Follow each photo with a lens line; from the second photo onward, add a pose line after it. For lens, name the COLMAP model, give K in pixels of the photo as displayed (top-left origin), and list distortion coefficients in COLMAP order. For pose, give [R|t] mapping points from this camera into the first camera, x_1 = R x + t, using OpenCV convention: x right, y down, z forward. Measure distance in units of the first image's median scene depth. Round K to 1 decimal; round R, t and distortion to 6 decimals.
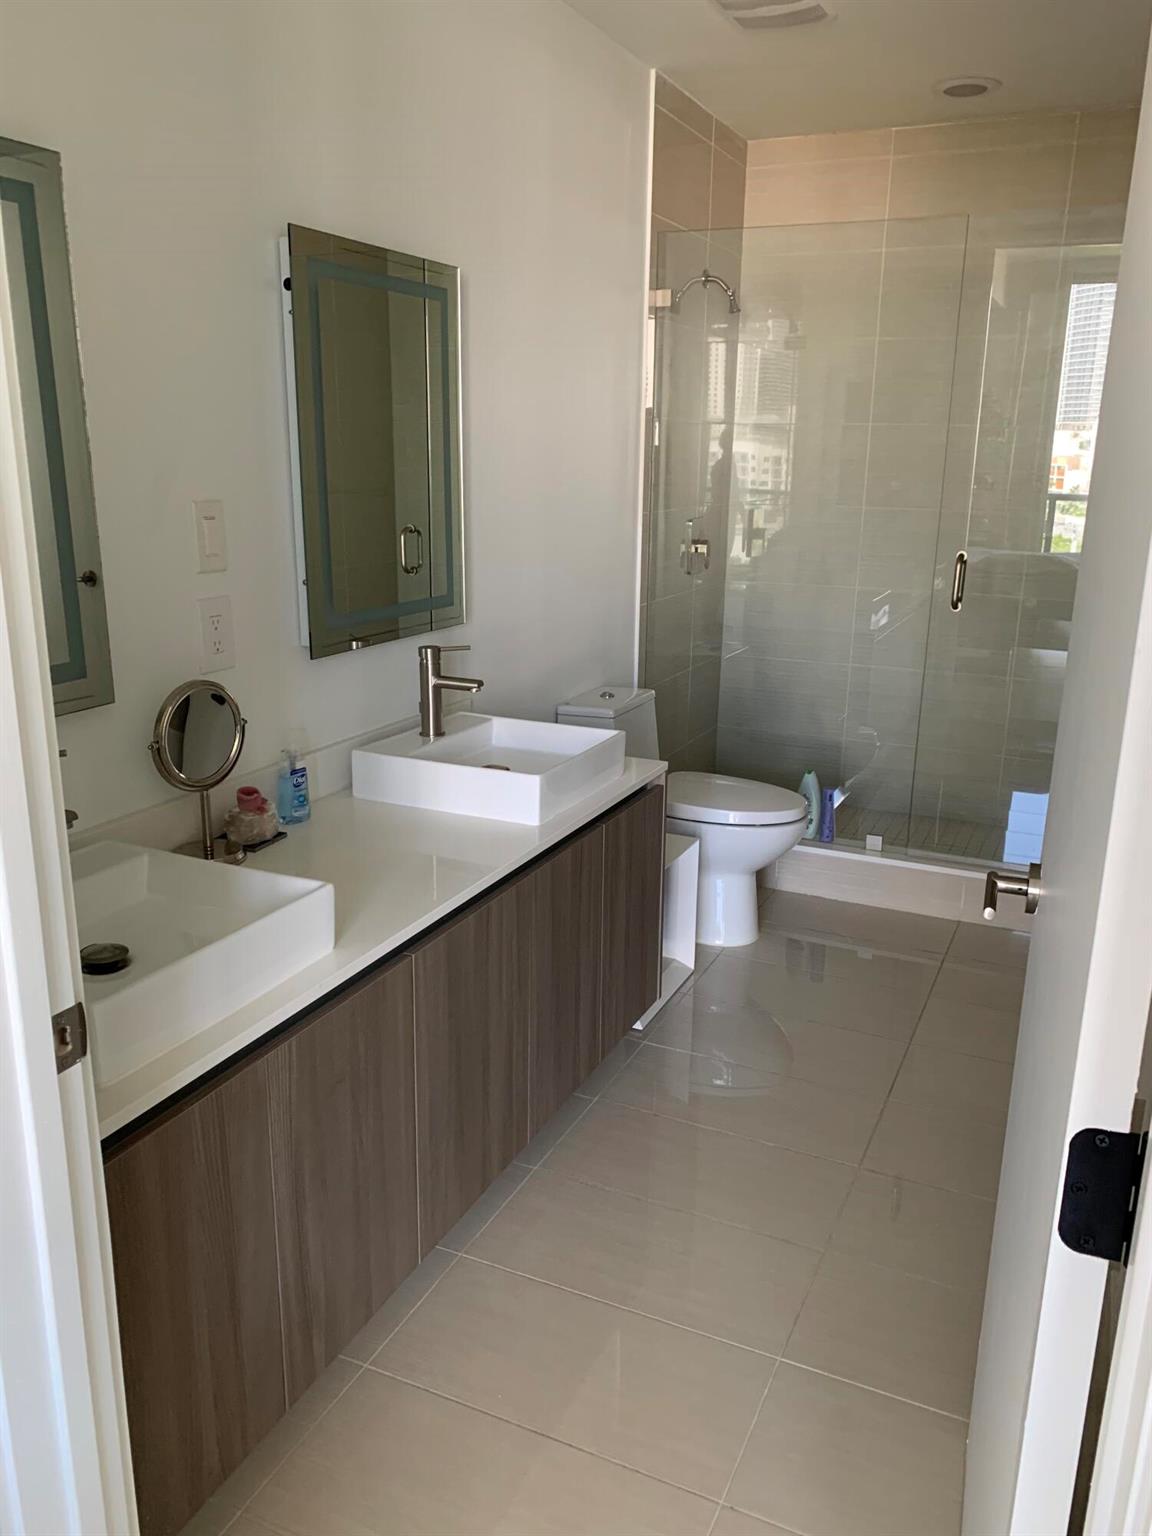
lens RADIAL K [[1184.8, 0, 576.0], [0, 1184.8, 768.0], [0, 0, 1]] dist [0.003587, 0.000740]
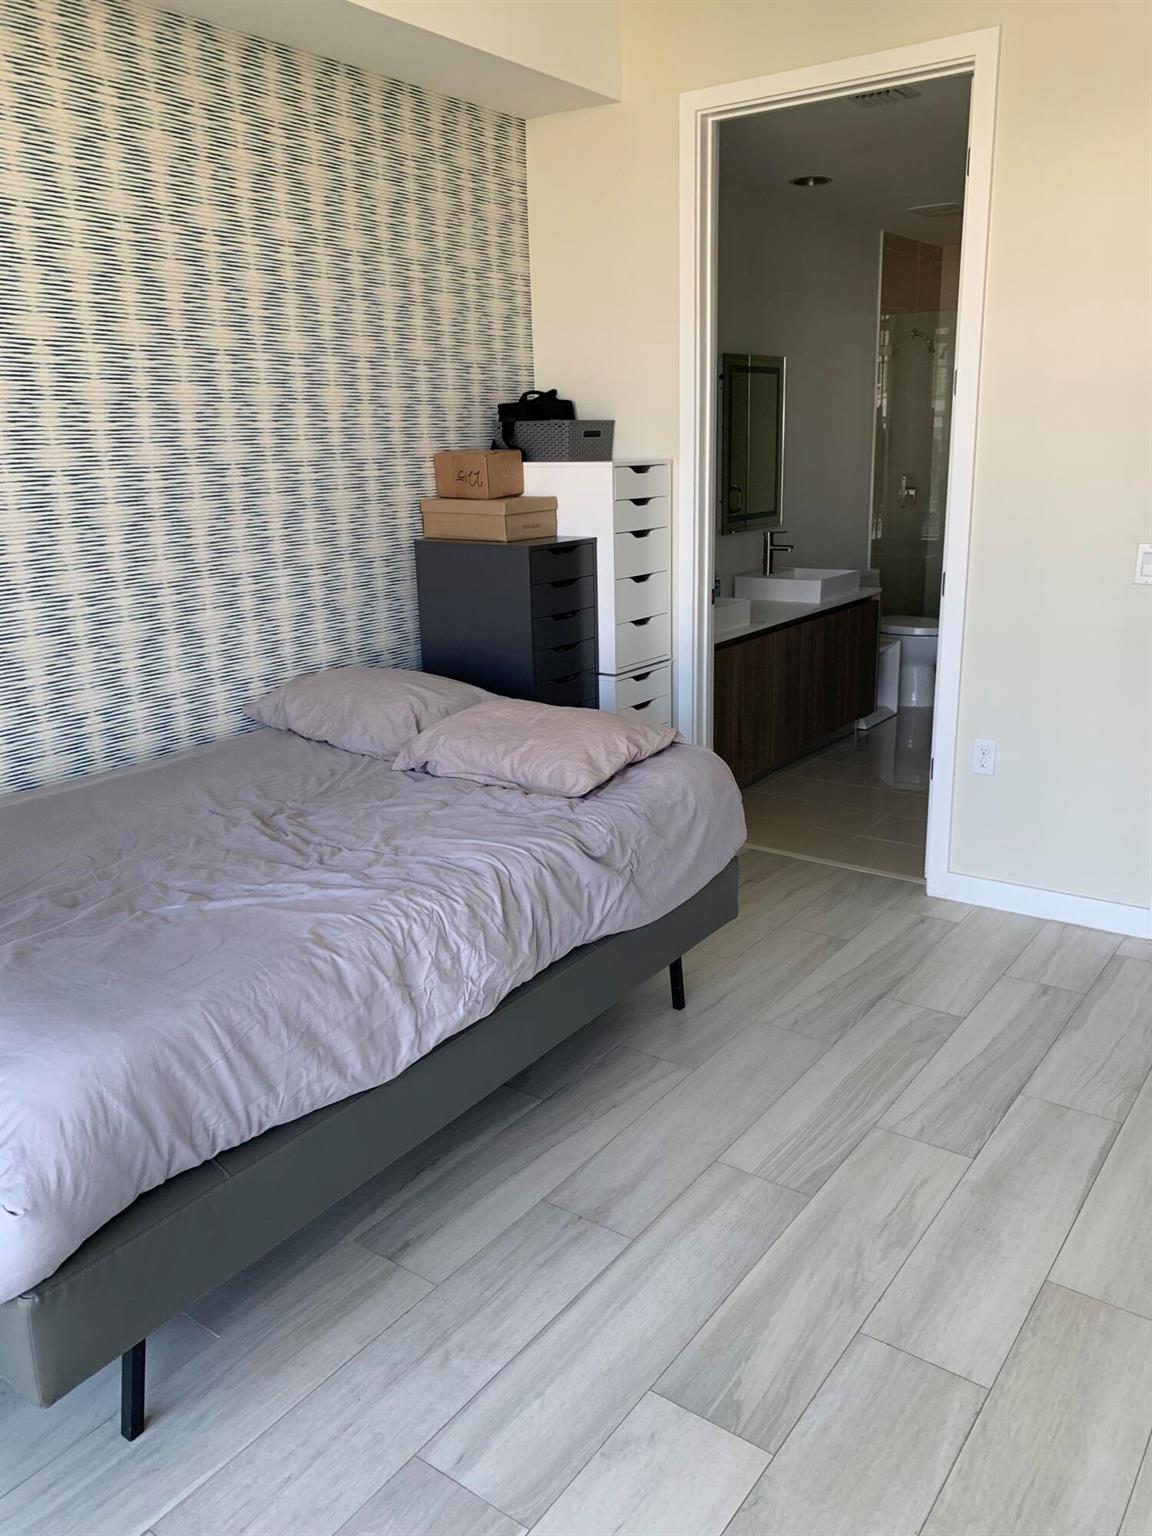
lens RADIAL K [[1184.8, 0, 576.0], [0, 1184.8, 768.0], [0, 0, 1]] dist [0.003587, 0.000740]
pose [[0.979719, 0.017397, -0.199618, -0.025453], [-0.014552, 0.999771, 0.015710, 0.283654], [0.199845, -0.012487, 0.979748, -1.133521]]
